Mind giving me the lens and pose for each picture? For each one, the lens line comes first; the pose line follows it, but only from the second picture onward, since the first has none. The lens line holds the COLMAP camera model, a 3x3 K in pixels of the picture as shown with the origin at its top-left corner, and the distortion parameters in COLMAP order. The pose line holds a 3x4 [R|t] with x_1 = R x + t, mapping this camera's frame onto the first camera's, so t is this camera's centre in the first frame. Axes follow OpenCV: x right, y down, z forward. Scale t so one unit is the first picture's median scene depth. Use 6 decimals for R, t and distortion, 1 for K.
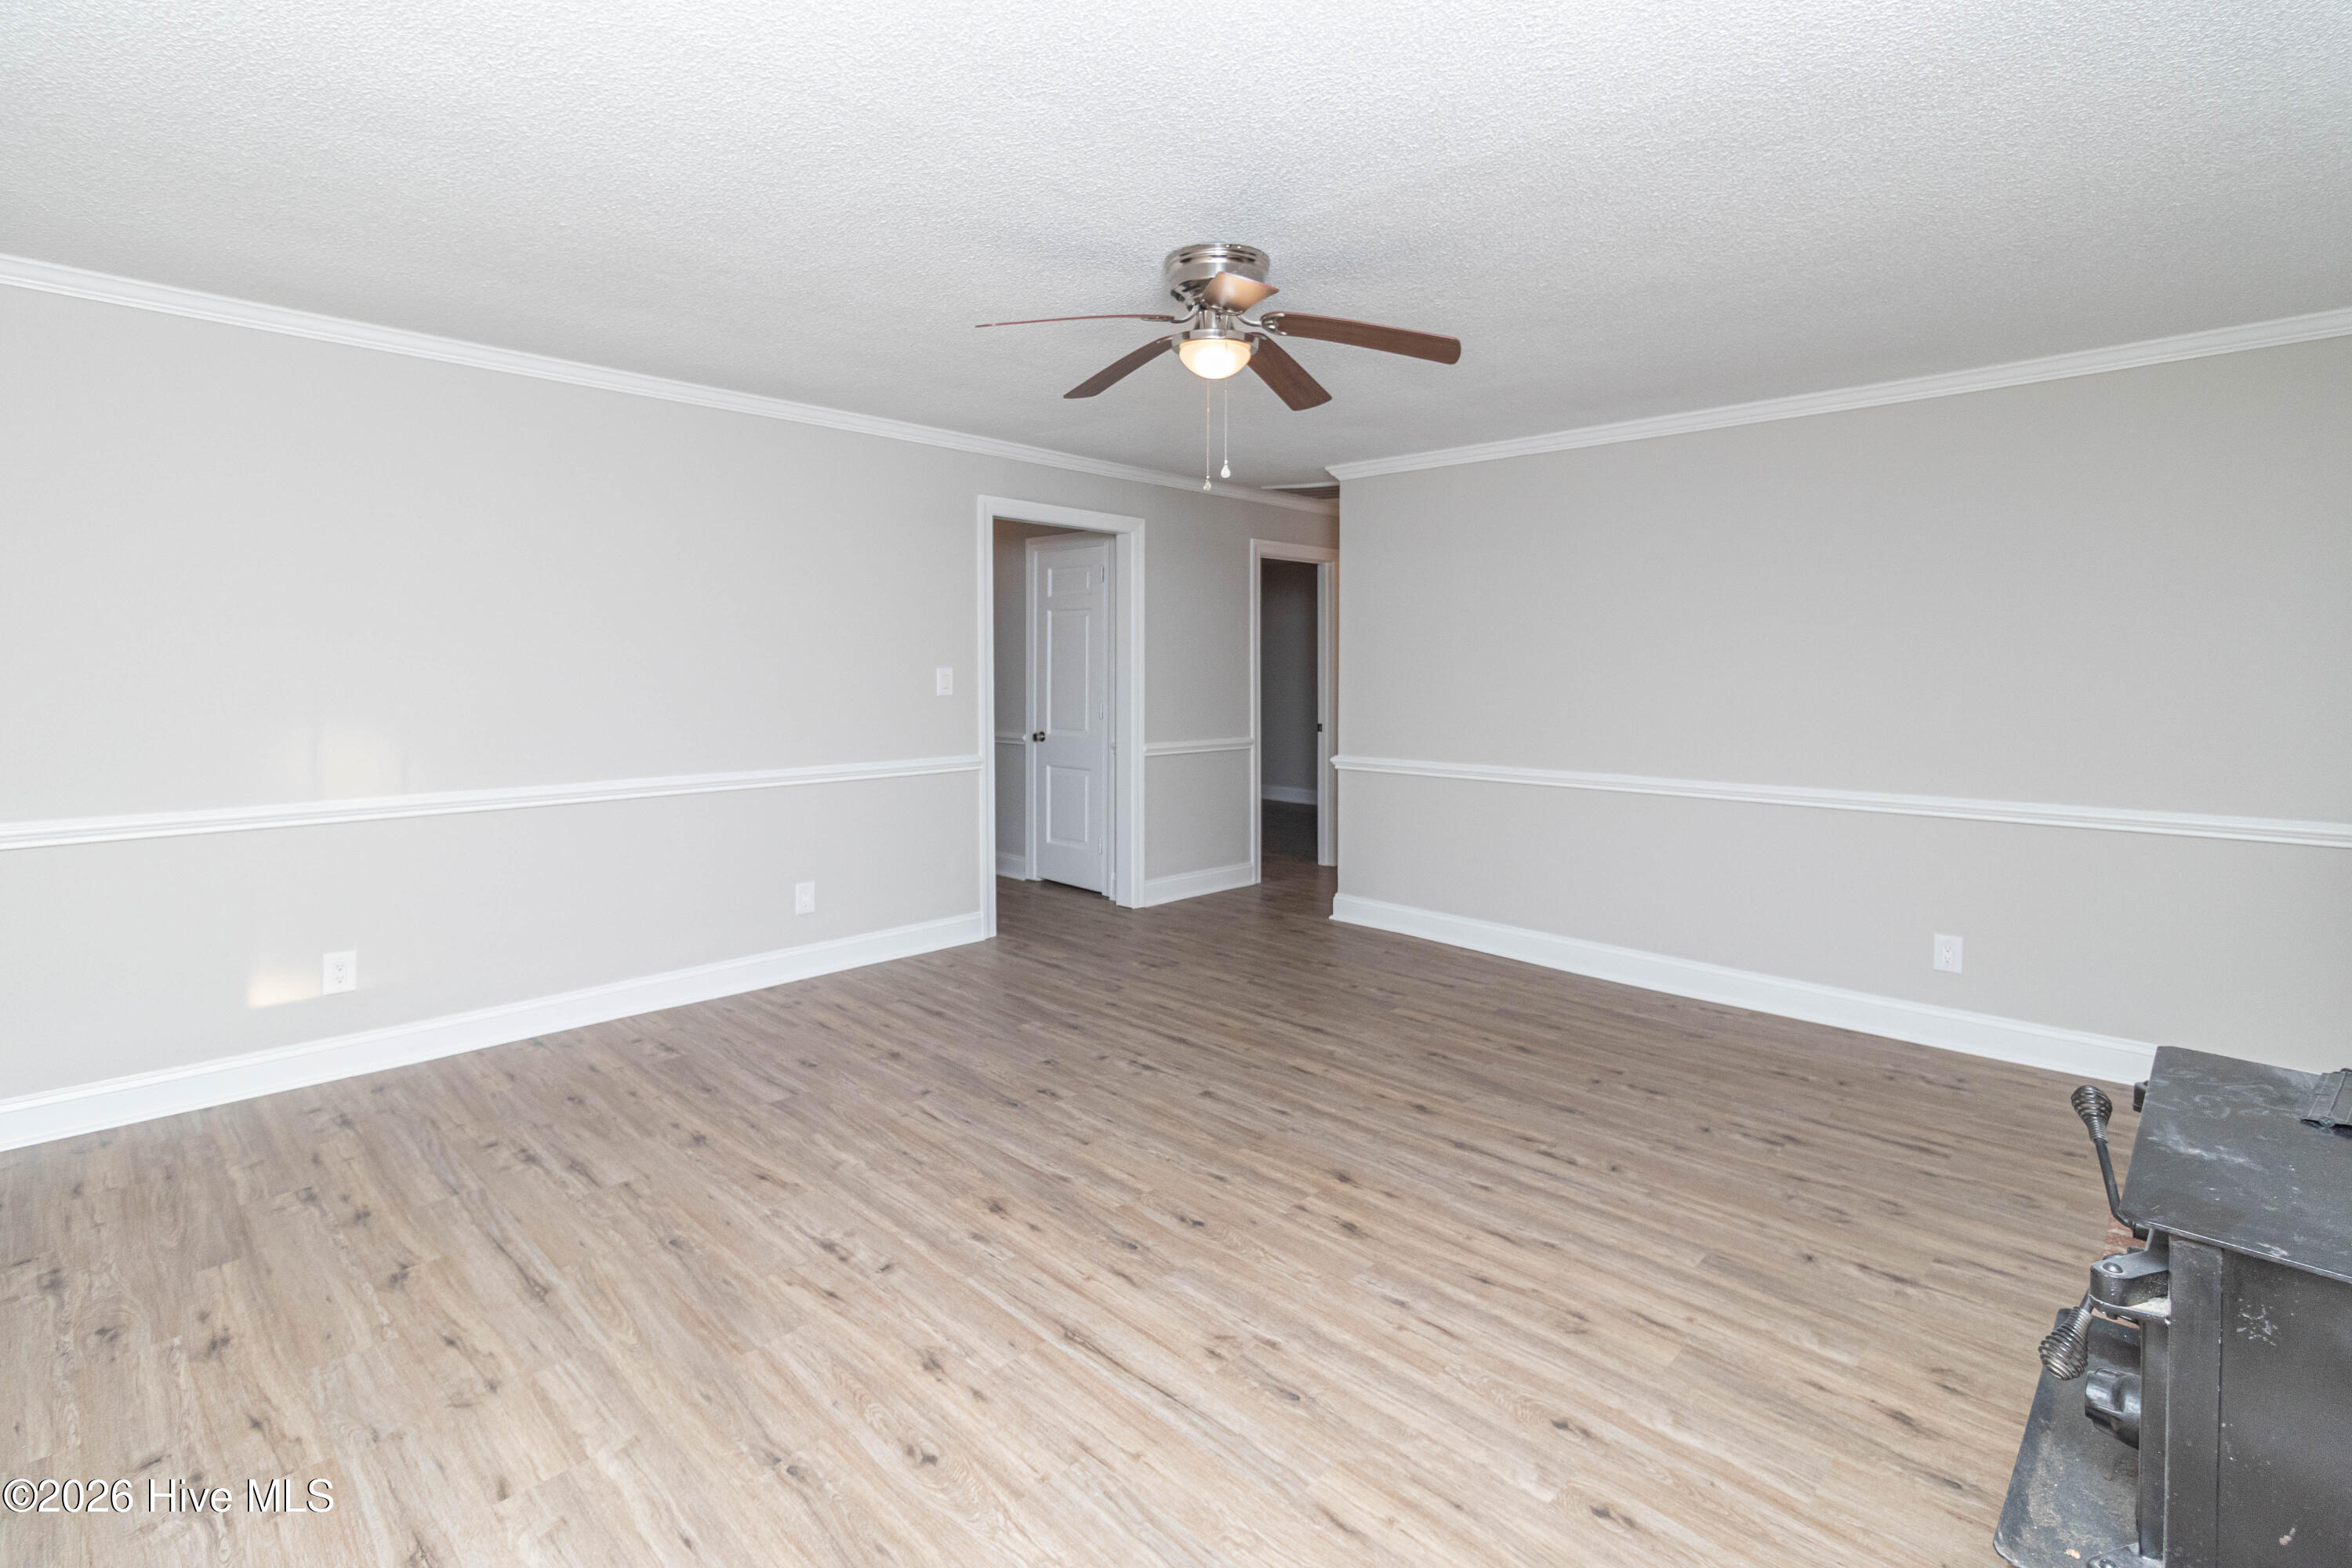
lens RADIAL K [[1091.2, 0, 1177.4], [0, 1091.2, 782.6], [0, 0, 1]] dist [0.000759, 0.000089]
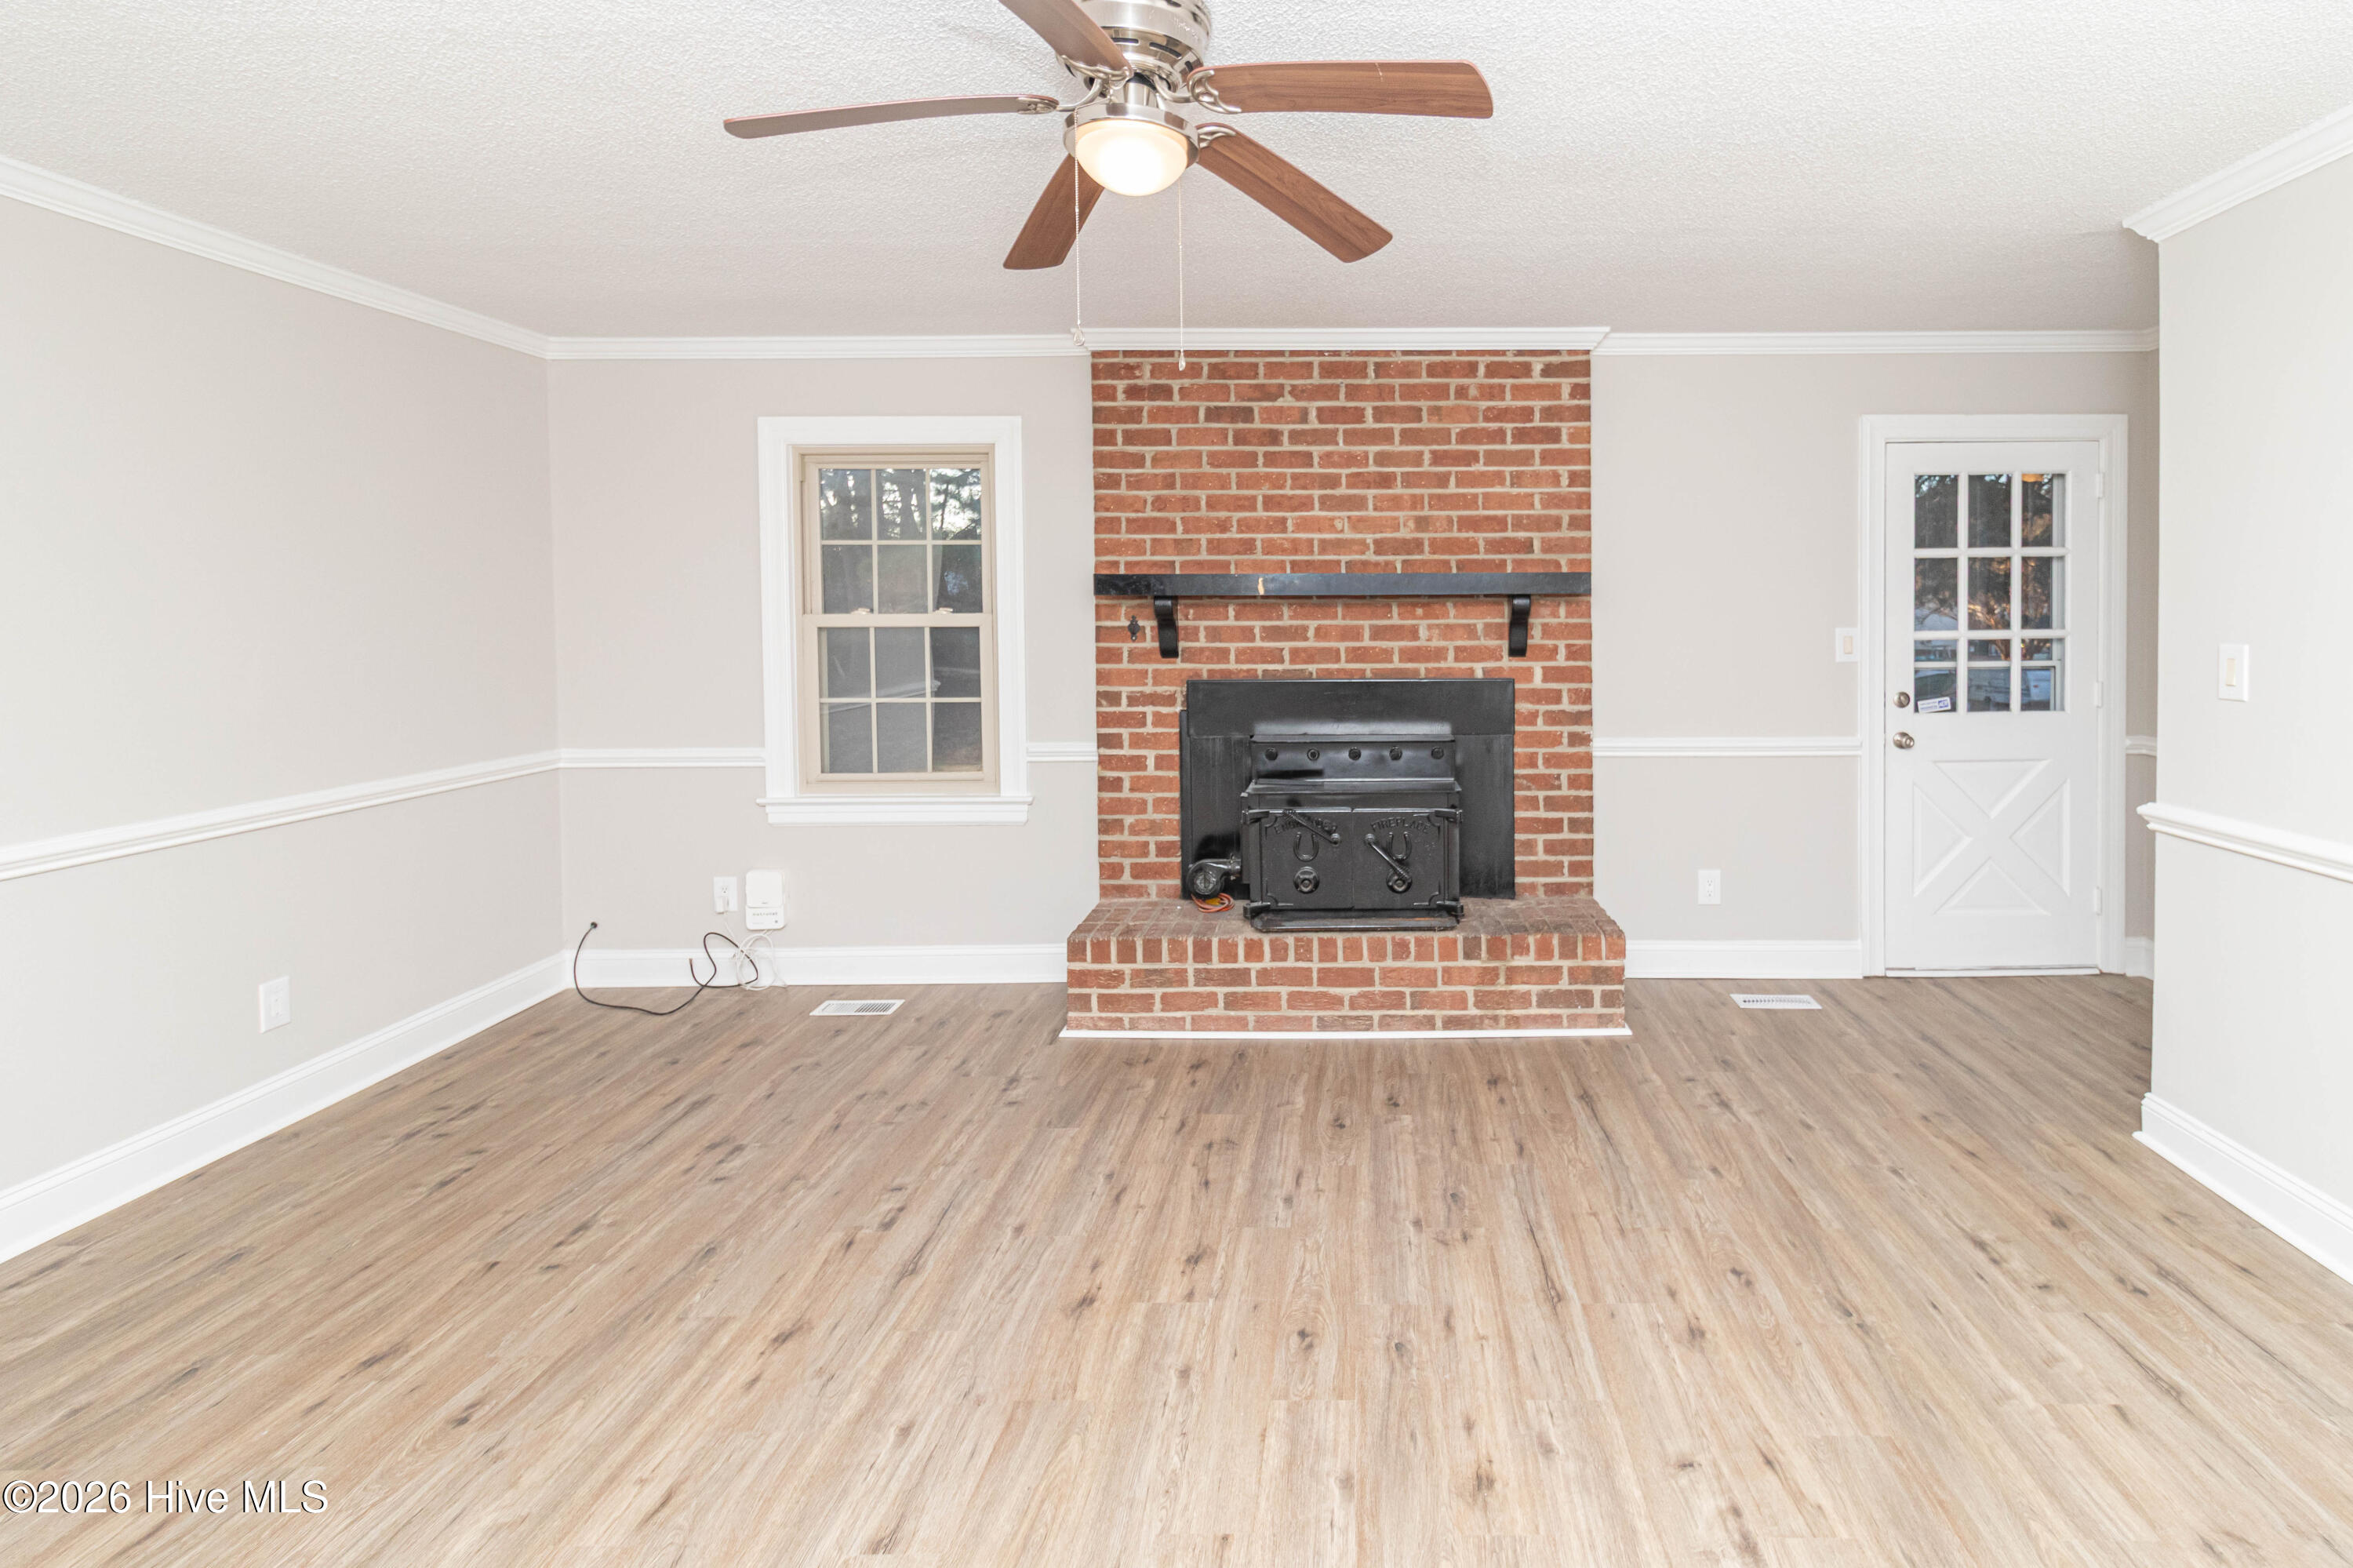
lens RADIAL K [[1091.7, 0, 1179.1], [0, 1091.7, 783.2], [0, 0, 1]] dist [0.000759, 0.000089]
pose [[-0.576703, -0.123420, 0.807577, -0.590938], [0.095137, 0.971651, 0.216434, -0.224786], [-0.811395, 0.201648, -0.548612, 1.523899]]
